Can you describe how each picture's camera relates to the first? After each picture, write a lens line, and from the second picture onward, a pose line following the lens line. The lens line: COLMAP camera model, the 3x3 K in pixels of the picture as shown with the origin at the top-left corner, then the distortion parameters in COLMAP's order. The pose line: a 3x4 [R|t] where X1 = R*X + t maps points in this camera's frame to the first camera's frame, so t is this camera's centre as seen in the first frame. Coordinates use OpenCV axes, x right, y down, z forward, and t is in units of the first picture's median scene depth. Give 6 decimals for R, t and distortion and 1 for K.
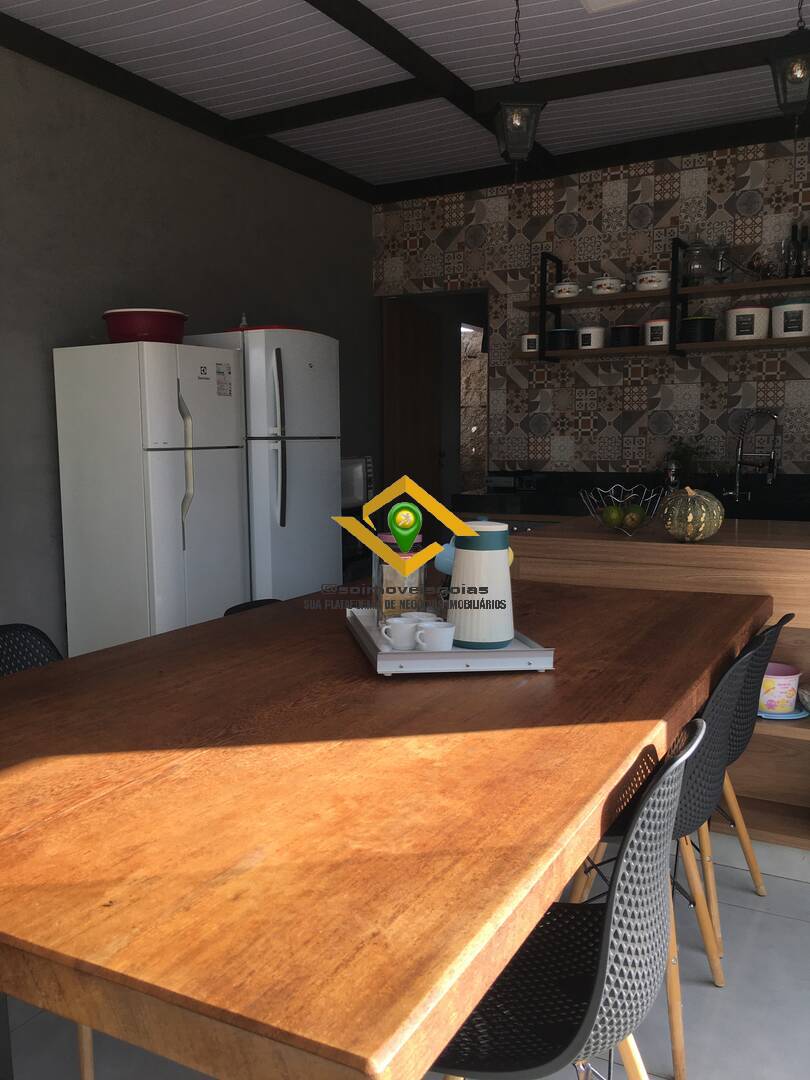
lens RADIAL K [[913.8, 0, 405.0], [0, 913.8, 540.0], [0, 0, 1]] dist [0.081118, -0.128997]
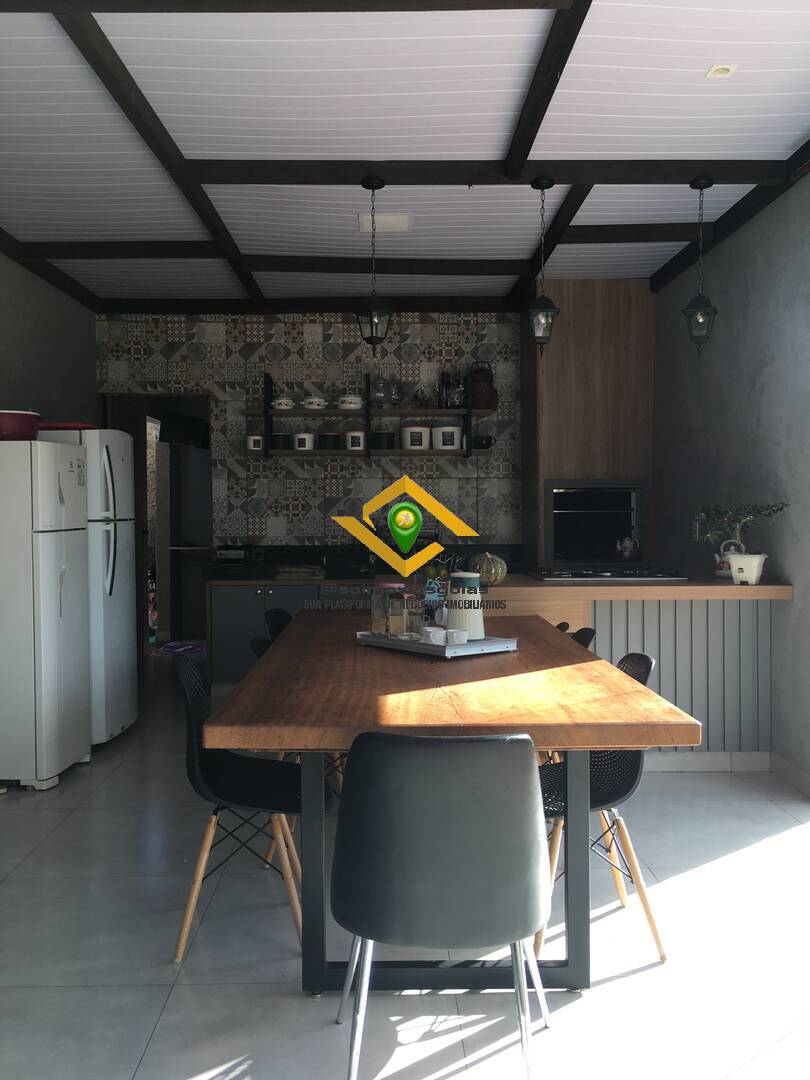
lens RADIAL K [[919.2, 0, 405.0], [0, 919.2, 540.0], [0, 0, 1]] dist [0.047973, -0.008138]
pose [[0.866863, -0.013697, 0.498359, -0.321017], [0.053783, 0.996358, -0.066168, 0.010516], [-0.495637, 0.084161, 0.864442, -0.172326]]
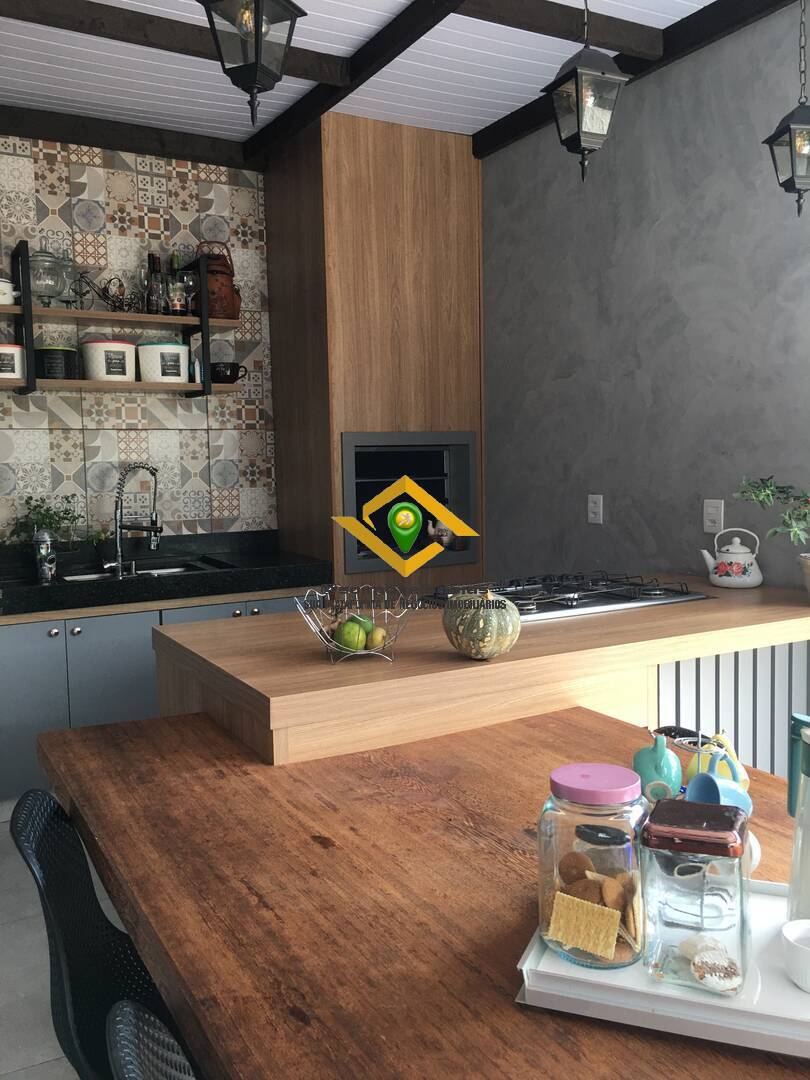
lens RADIAL K [[913.8, 0, 405.0], [0, 913.8, 540.0], [0, 0, 1]] dist [0.081118, -0.128997]
pose [[0.529064, -0.081451, 0.844664, -0.193703], [0.107782, 0.993771, 0.028320, -0.065249], [-0.841709, 0.076056, 0.534548, 0.325560]]
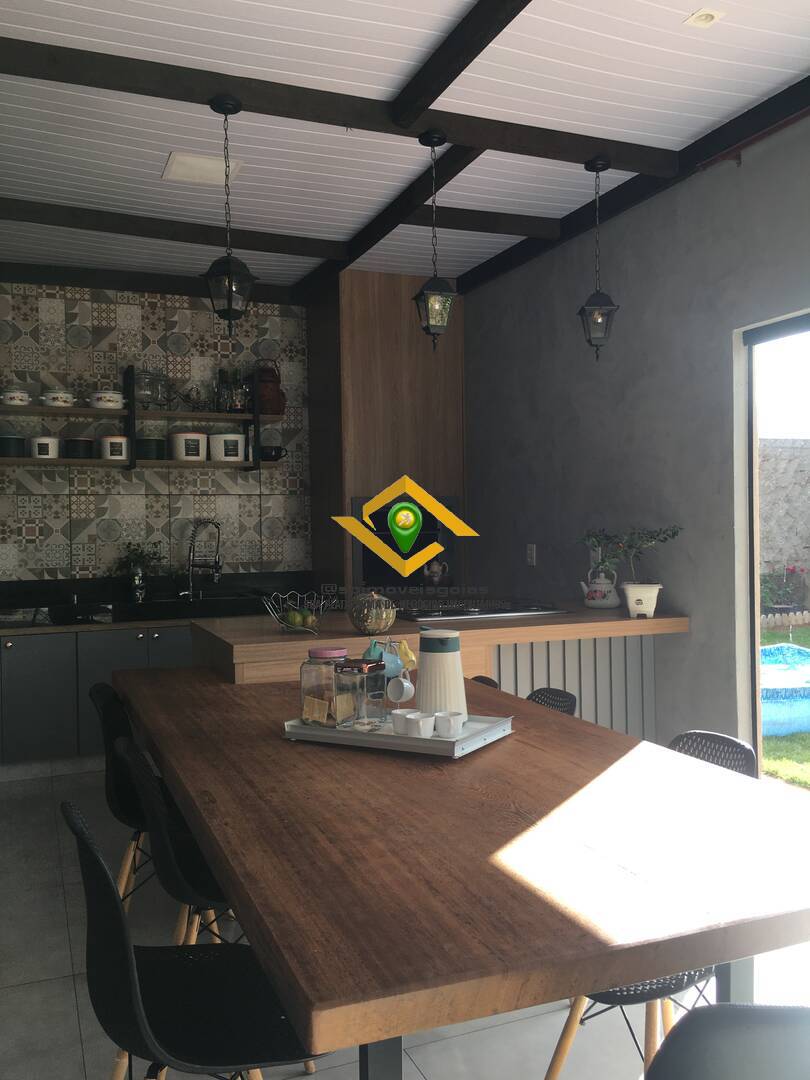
lens RADIAL K [[919.2, 0, 405.0], [0, 919.2, 540.0], [0, 0, 1]] dist [0.047973, -0.008138]
pose [[0.629436, -0.018402, 0.776834, -0.341351], [0.093482, 0.994252, -0.052192, -0.029809], [-0.771408, 0.105471, 0.627539, 0.072928]]
